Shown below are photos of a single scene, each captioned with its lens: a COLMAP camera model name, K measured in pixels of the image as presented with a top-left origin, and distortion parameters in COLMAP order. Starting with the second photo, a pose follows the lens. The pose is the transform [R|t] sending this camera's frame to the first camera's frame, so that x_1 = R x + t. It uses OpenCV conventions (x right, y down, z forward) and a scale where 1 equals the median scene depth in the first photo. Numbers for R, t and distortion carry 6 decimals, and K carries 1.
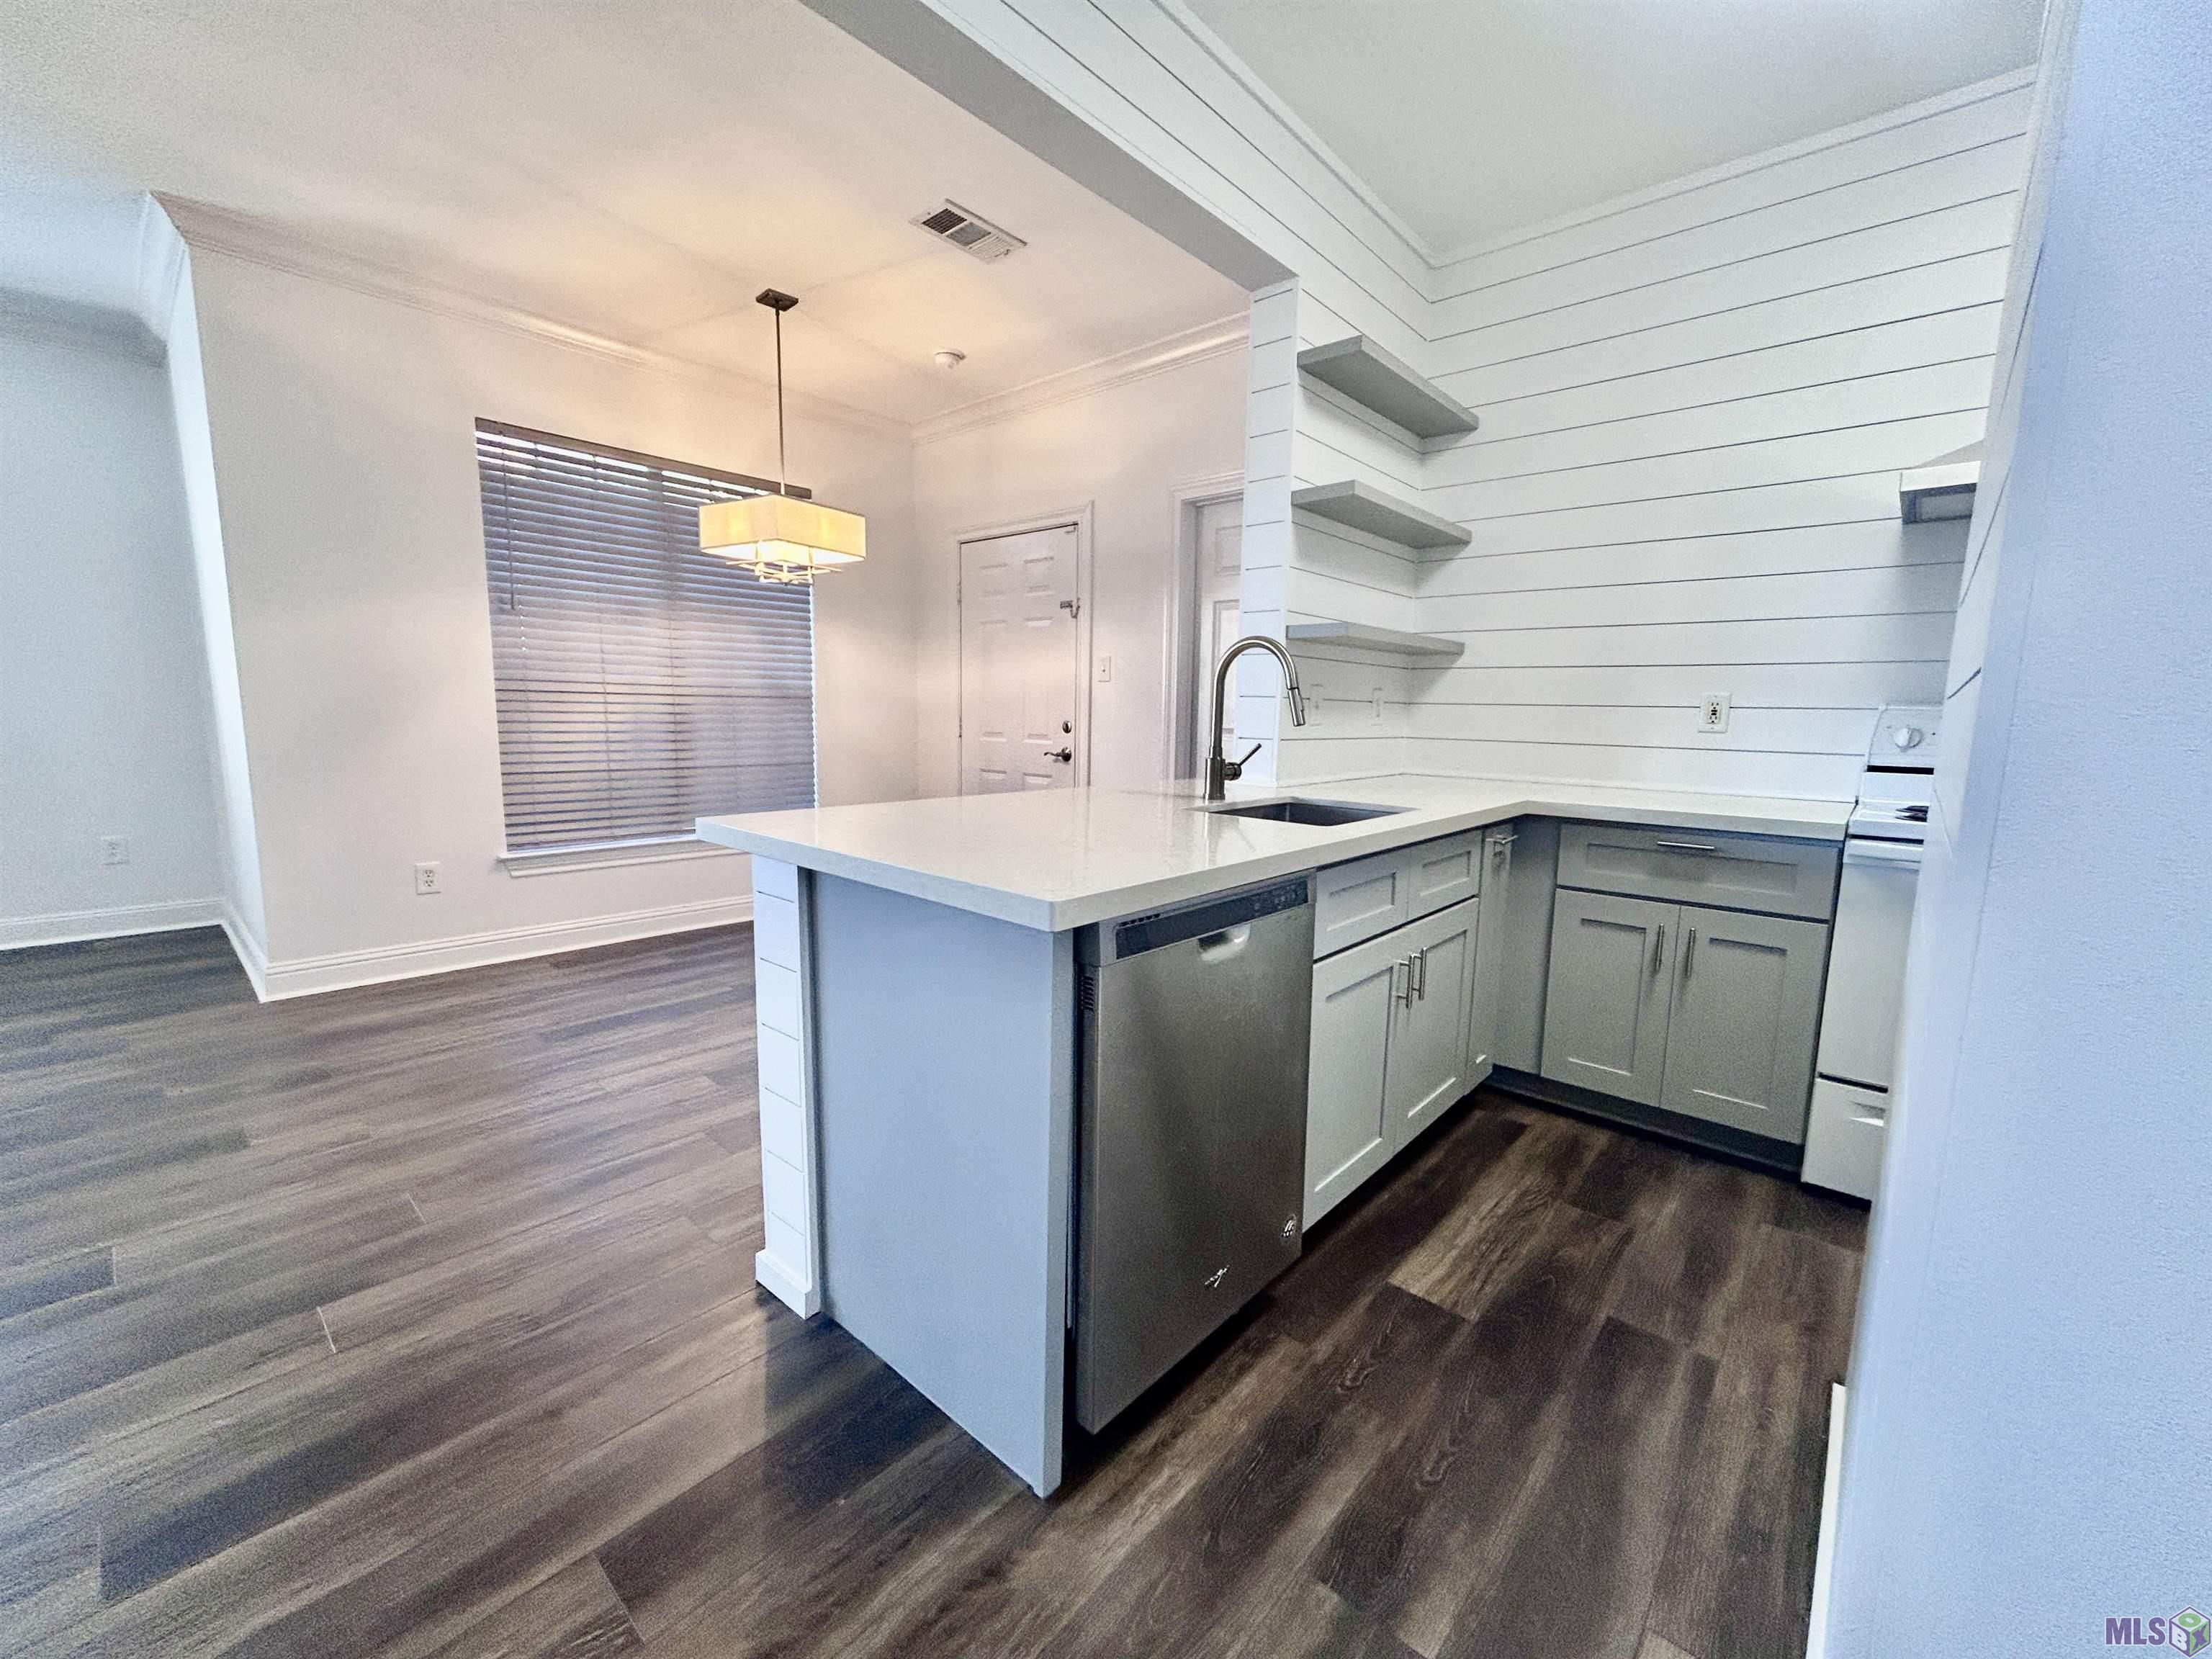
lens RADIAL K [[891.0, 0, 1106.0], [0, 891.0, 829.5], [0, 0, 1]] dist [0.000517, 0.000175]
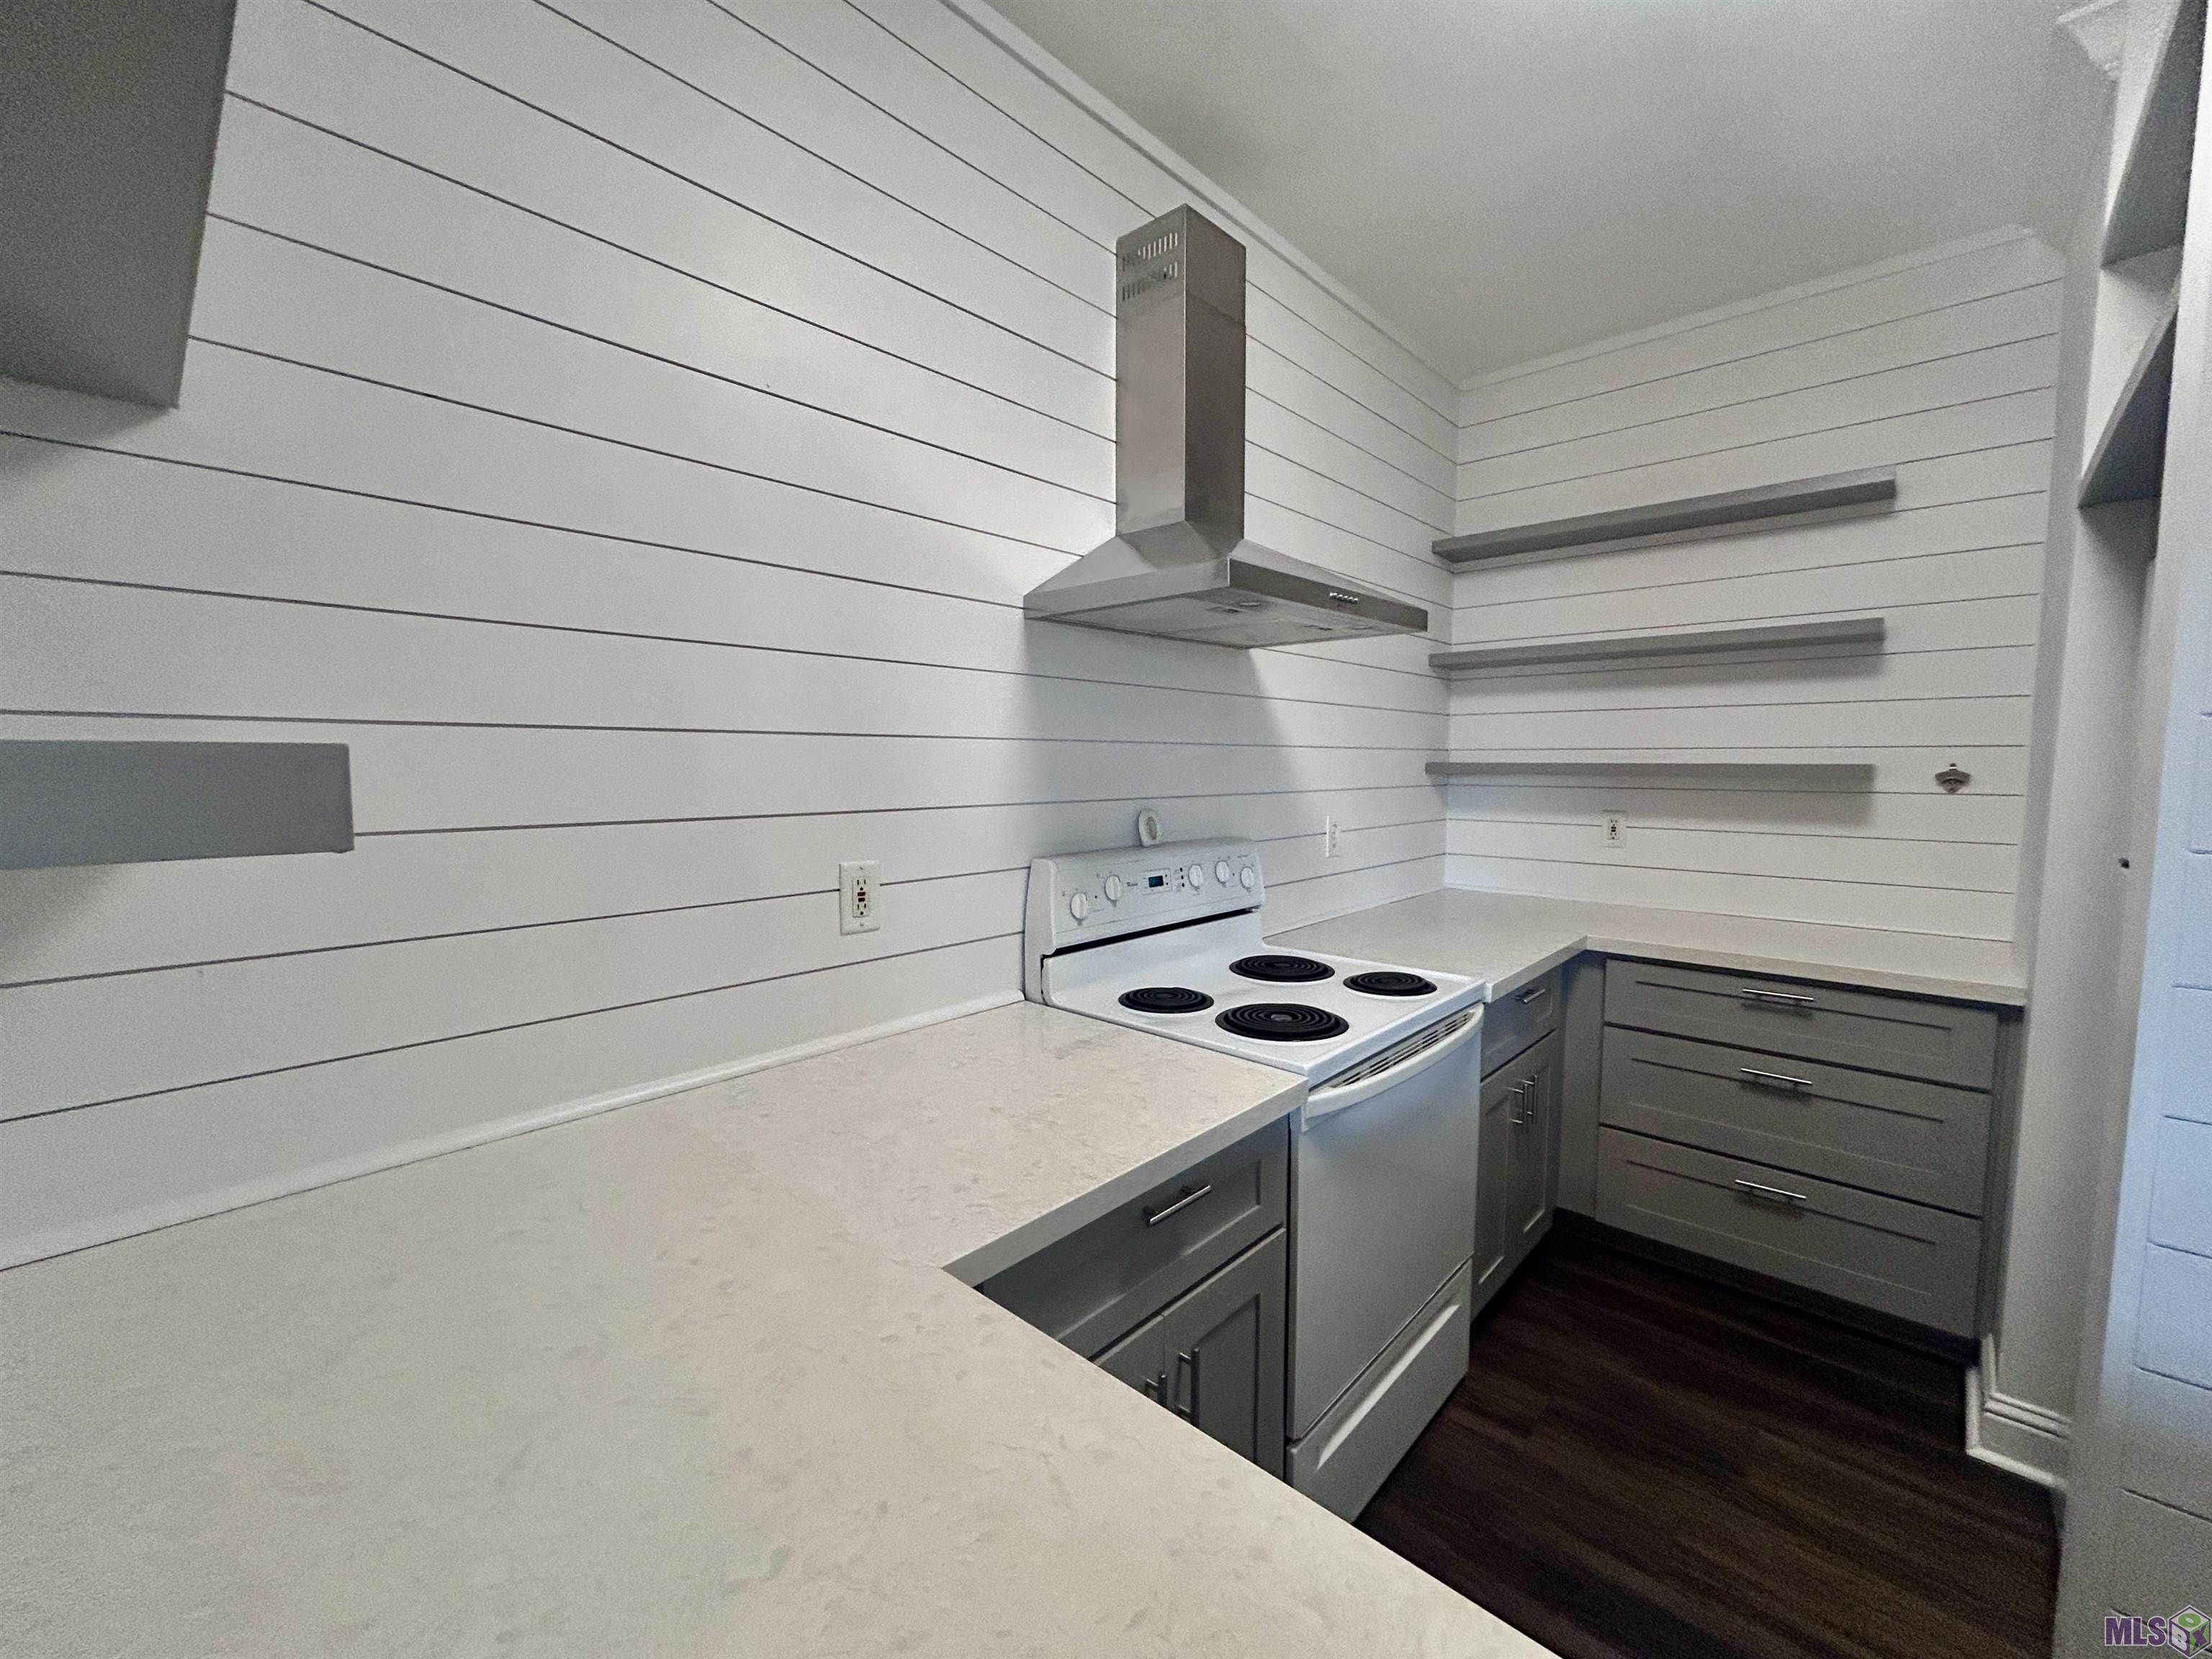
lens RADIAL K [[892.9, 0, 1111.5], [0, 892.9, 827.7], [0, 0, 1]] dist [-0.000289, 0.000114]
pose [[0.020432, -0.097651, 0.995011, 0.136867], [0.134152, 0.986487, 0.094060, -0.204734], [-0.990750, 0.131561, 0.033256, 0.820217]]
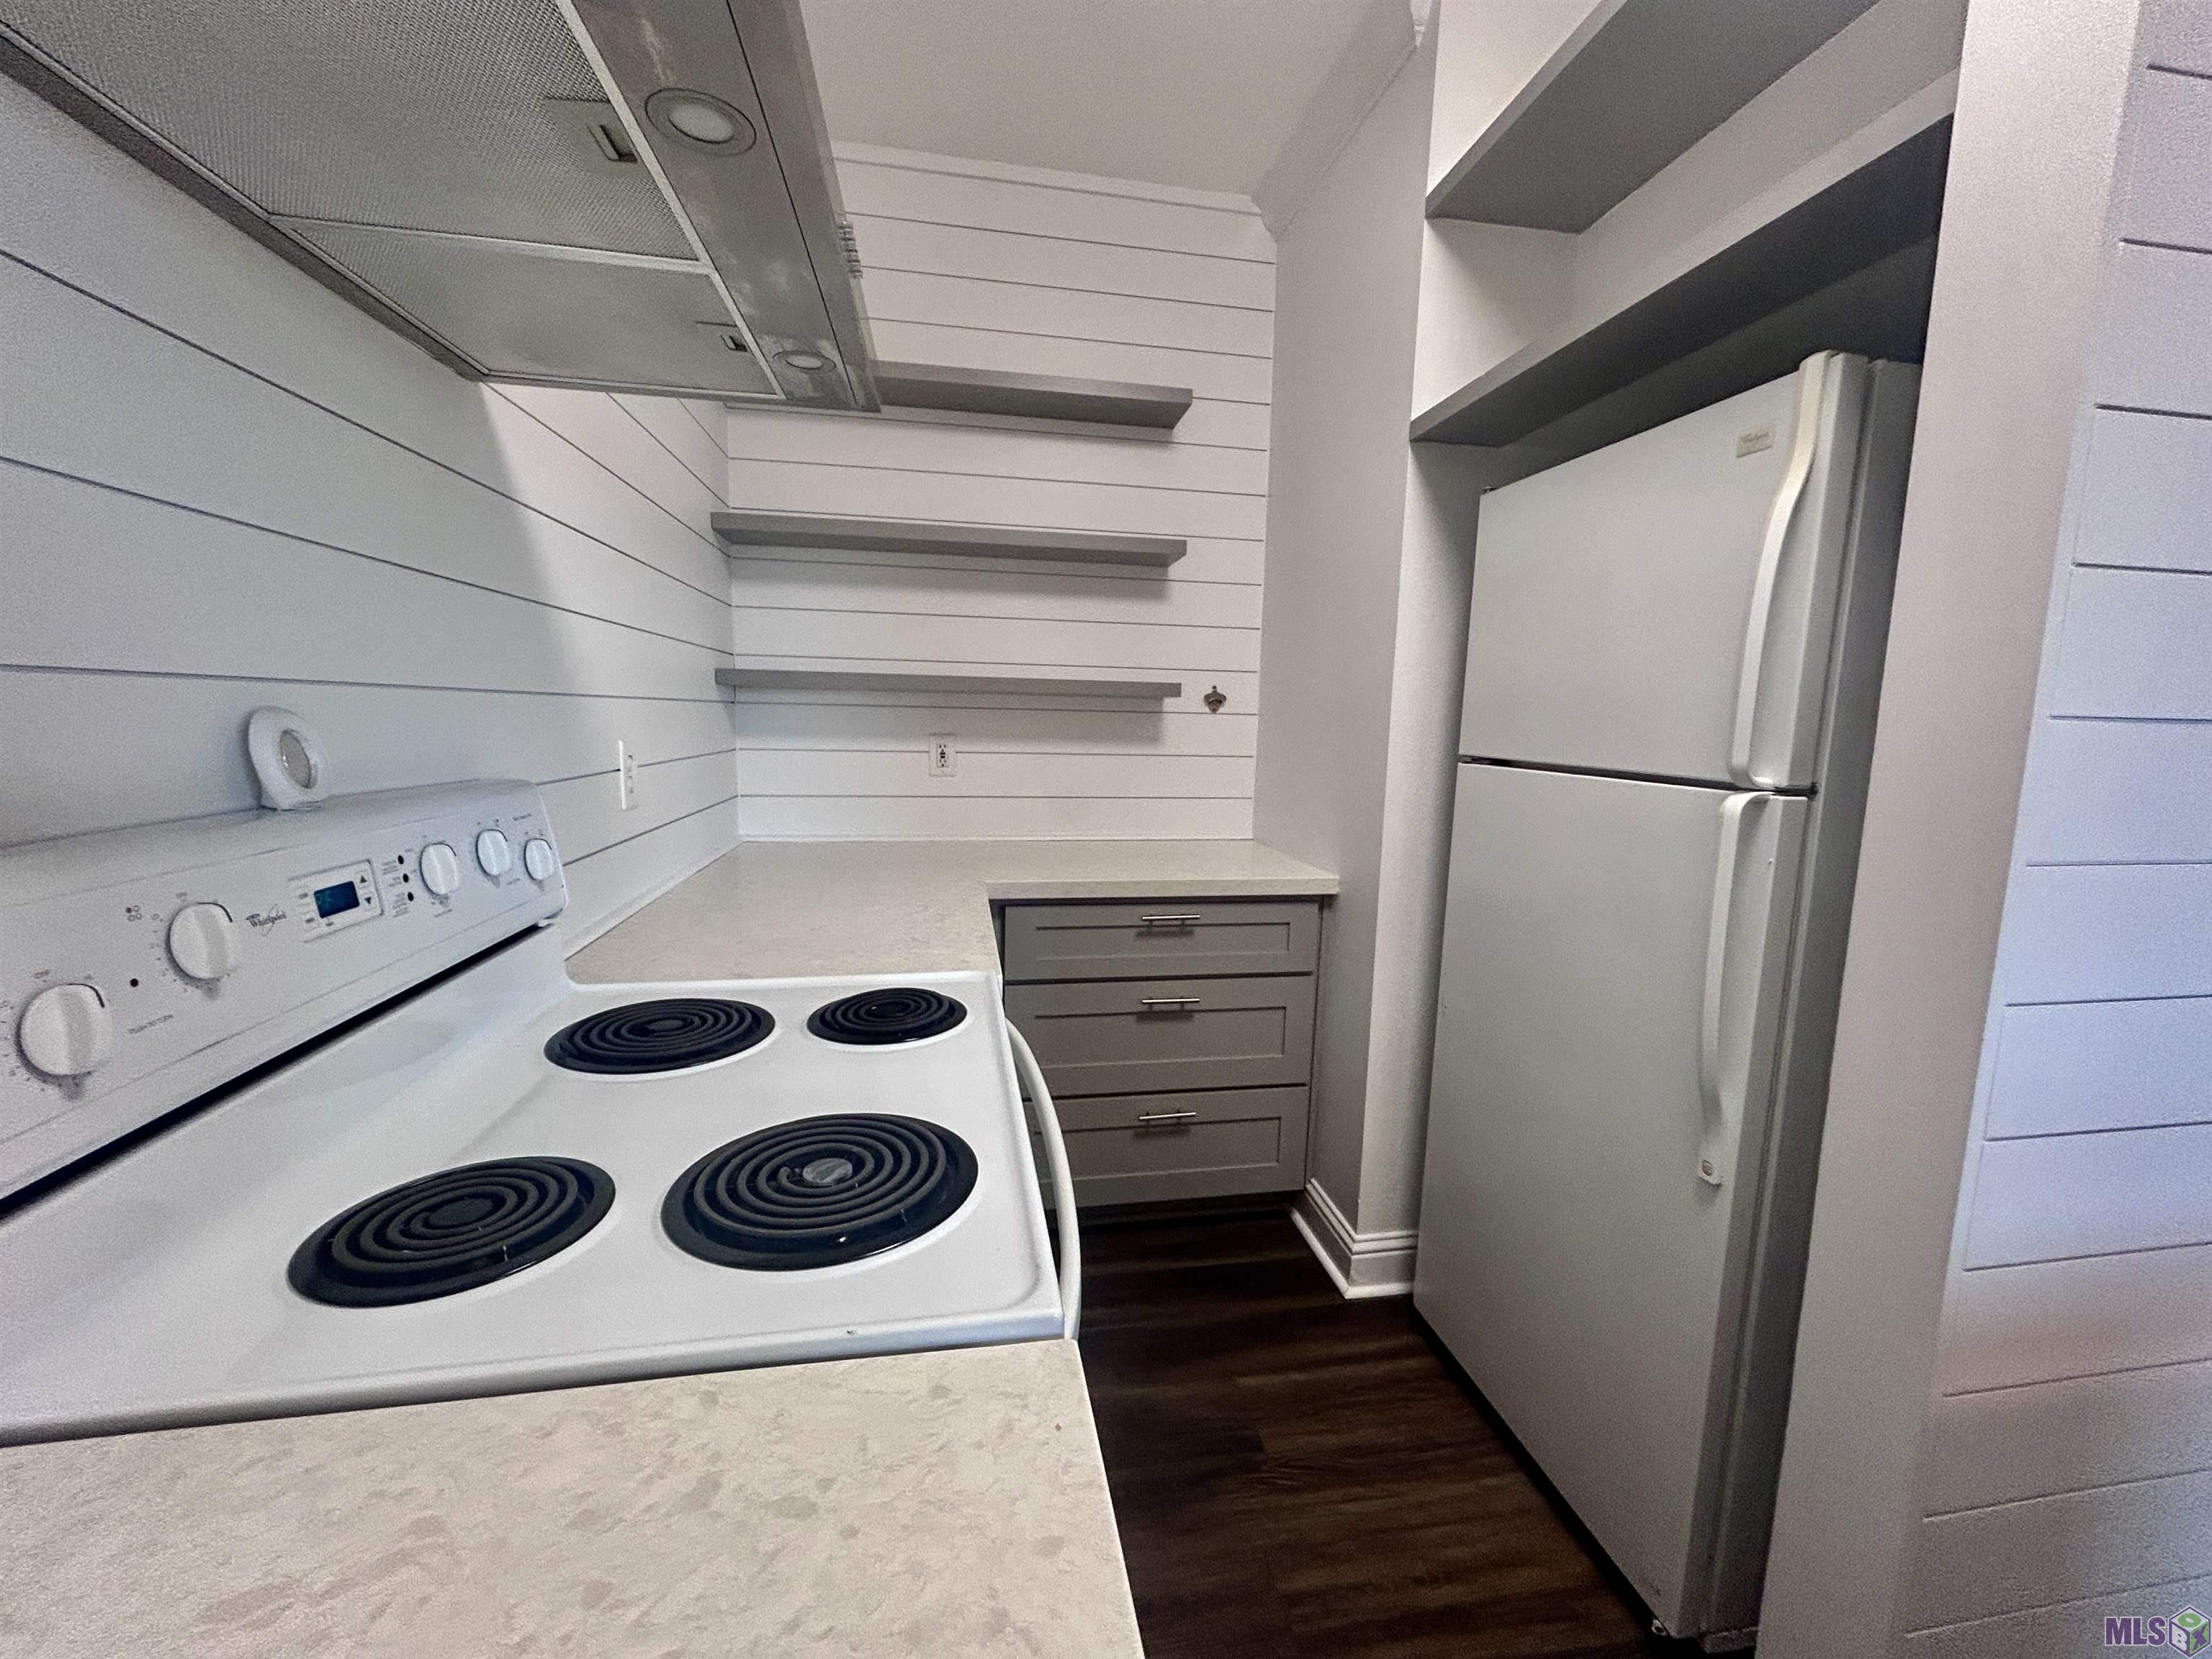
lens RADIAL K [[892.9, 0, 1111.5], [0, 892.9, 827.7], [0, 0, 1]] dist [-0.000289, 0.000114]
pose [[-0.784738, -0.117391, 0.608609, 0.506324], [0.043206, 0.969153, 0.242645, -0.165668], [-0.618319, 0.216709, -0.755459, 0.869498]]
